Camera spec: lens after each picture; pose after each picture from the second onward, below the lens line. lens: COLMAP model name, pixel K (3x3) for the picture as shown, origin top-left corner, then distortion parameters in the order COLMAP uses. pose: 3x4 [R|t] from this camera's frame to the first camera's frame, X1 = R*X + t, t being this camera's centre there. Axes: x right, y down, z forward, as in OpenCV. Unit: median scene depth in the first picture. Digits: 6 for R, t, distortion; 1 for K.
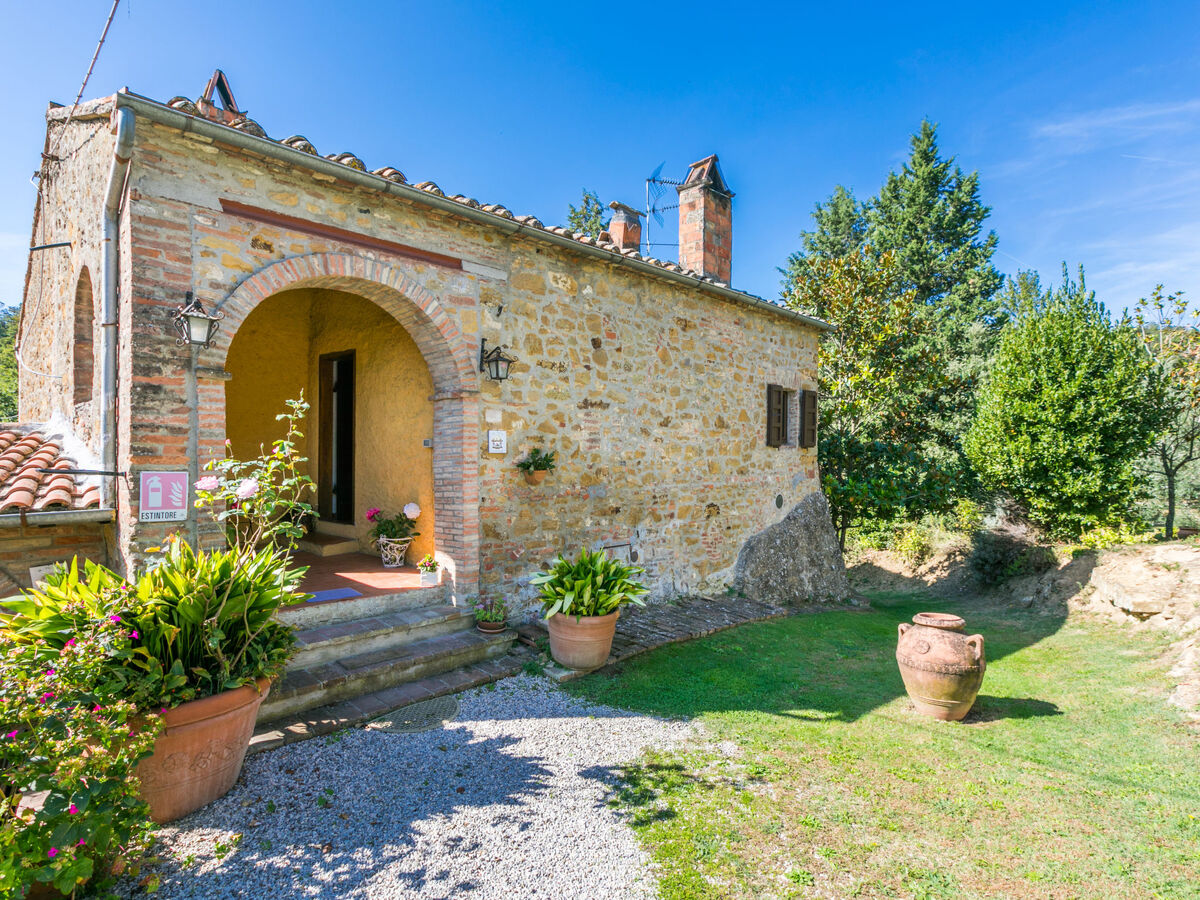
lens RADIAL K [[616.2, 0, 596.8], [0, 616.2, 457.6], [0, 0, 1]] dist [0.003005, 0.001295]
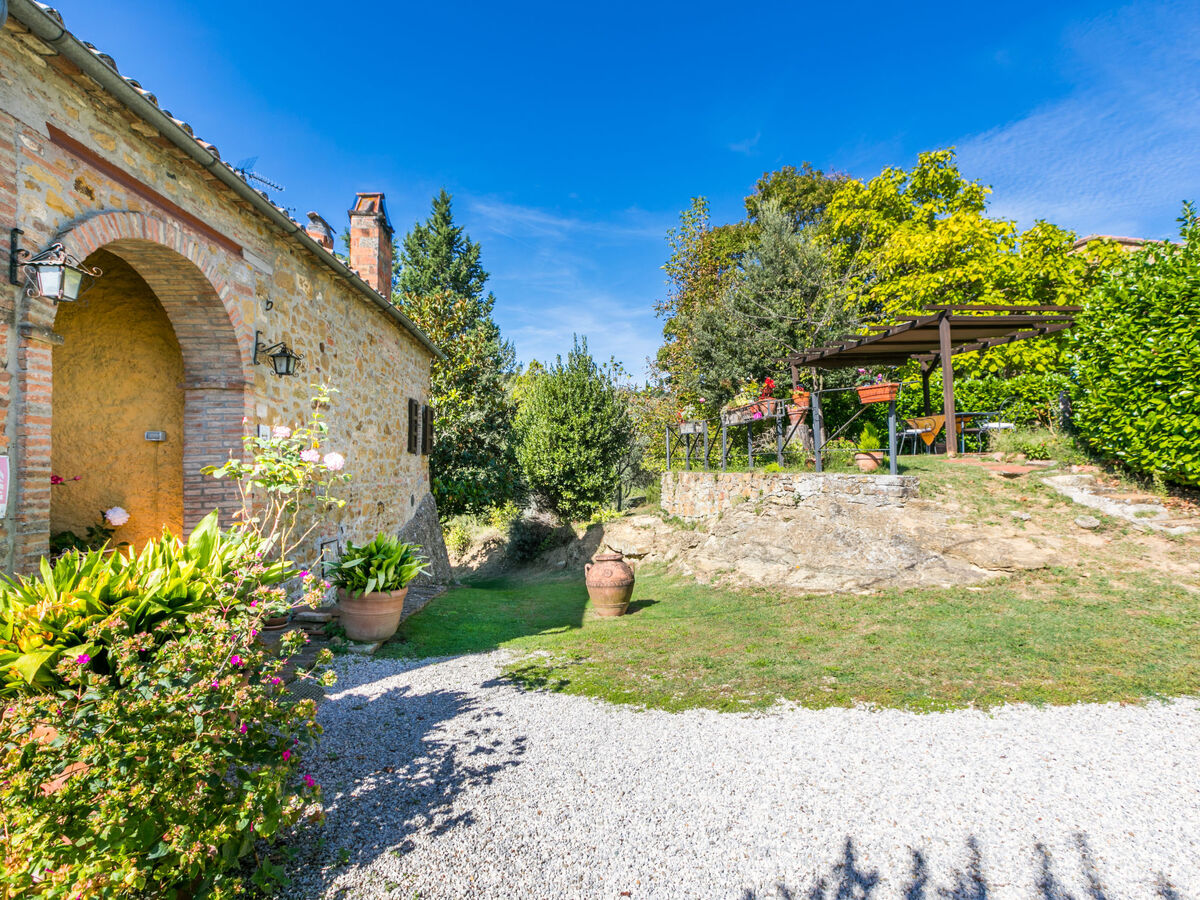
lens RADIAL K [[608.8, 0, 596.1], [0, 608.8, 448.1], [0, 0, 1]] dist [0.004395, -0.001206]
pose [[0.681935, 0.022439, 0.731068, -0.496910], [0.009027, 0.999195, -0.039089, 0.034192], [-0.731357, 0.033255, 0.681184, -0.045912]]
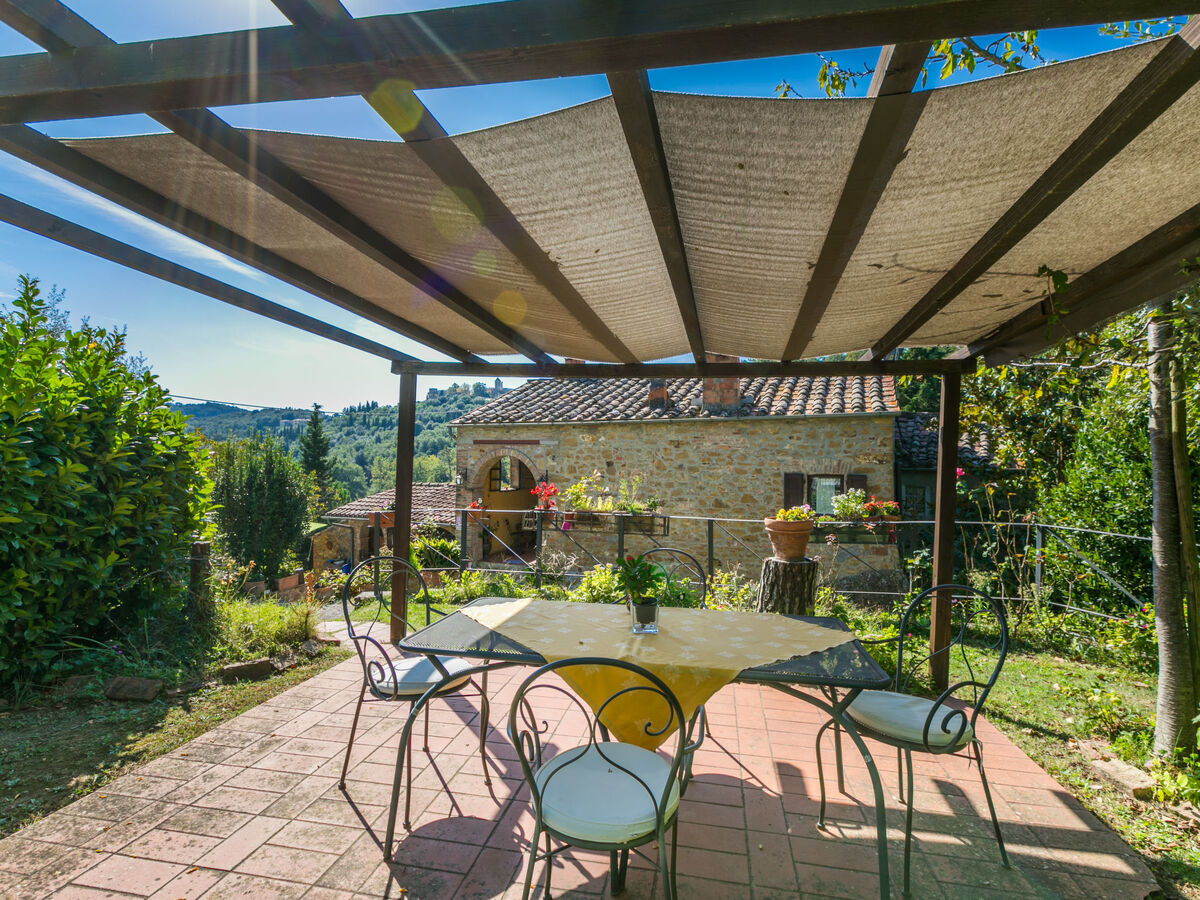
lens RADIAL K [[614.7, 0, 600.0], [0, 614.7, 450.0], [0, 0, 1]] dist [-0.005690, -0.000356]
pose [[0.359287, -0.004679, -0.933215, 2.084949], [-0.006743, 0.999948, -0.007610, -0.244224], [0.933203, 0.009027, 0.359237, 0.299052]]
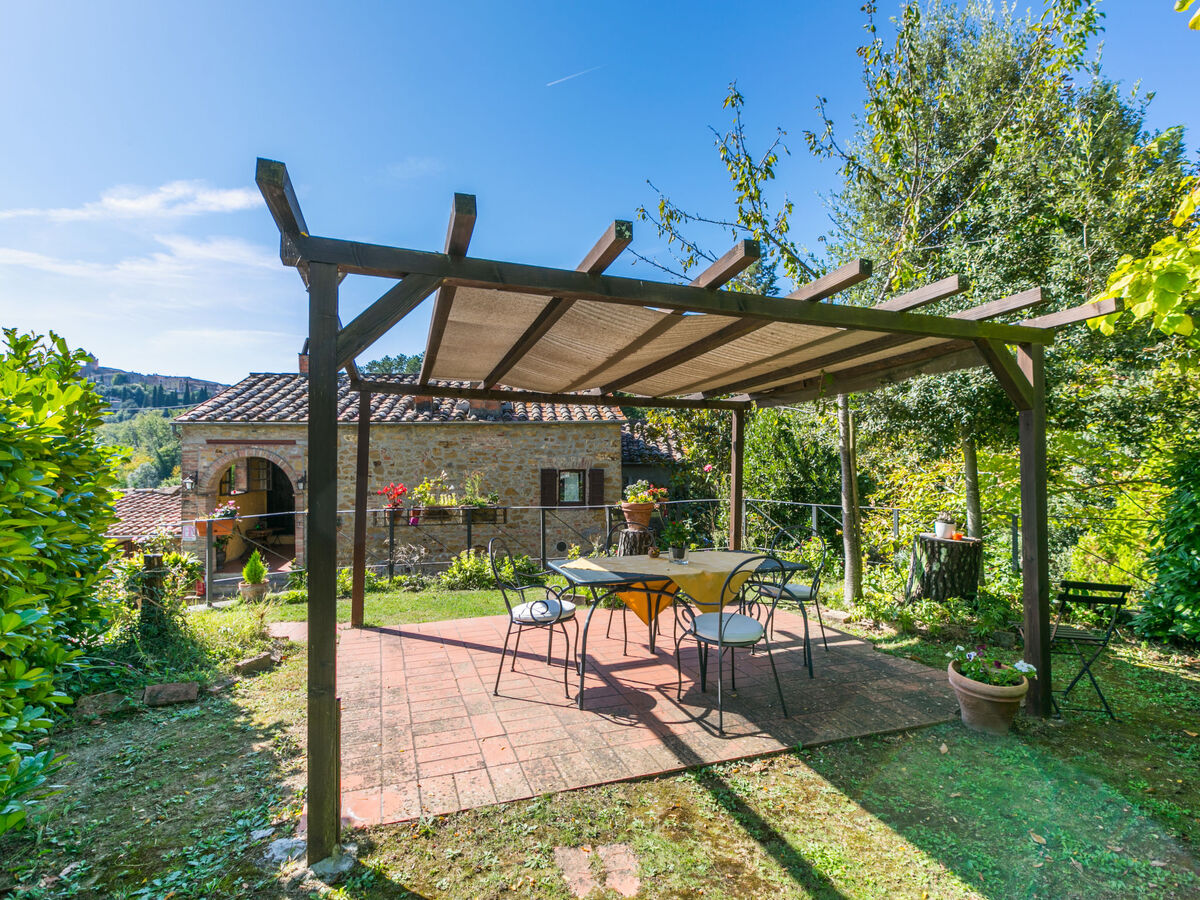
lens RADIAL K [[614.7, 0, 600.0], [0, 614.7, 450.0], [0, 0, 1]] dist [-0.005690, -0.000356]
pose [[0.791244, 0.000347, -0.611500, 2.087356], [-0.000423, 1.000000, 0.000020, -0.262630], [0.611500, 0.000242, 0.791244, -0.182899]]
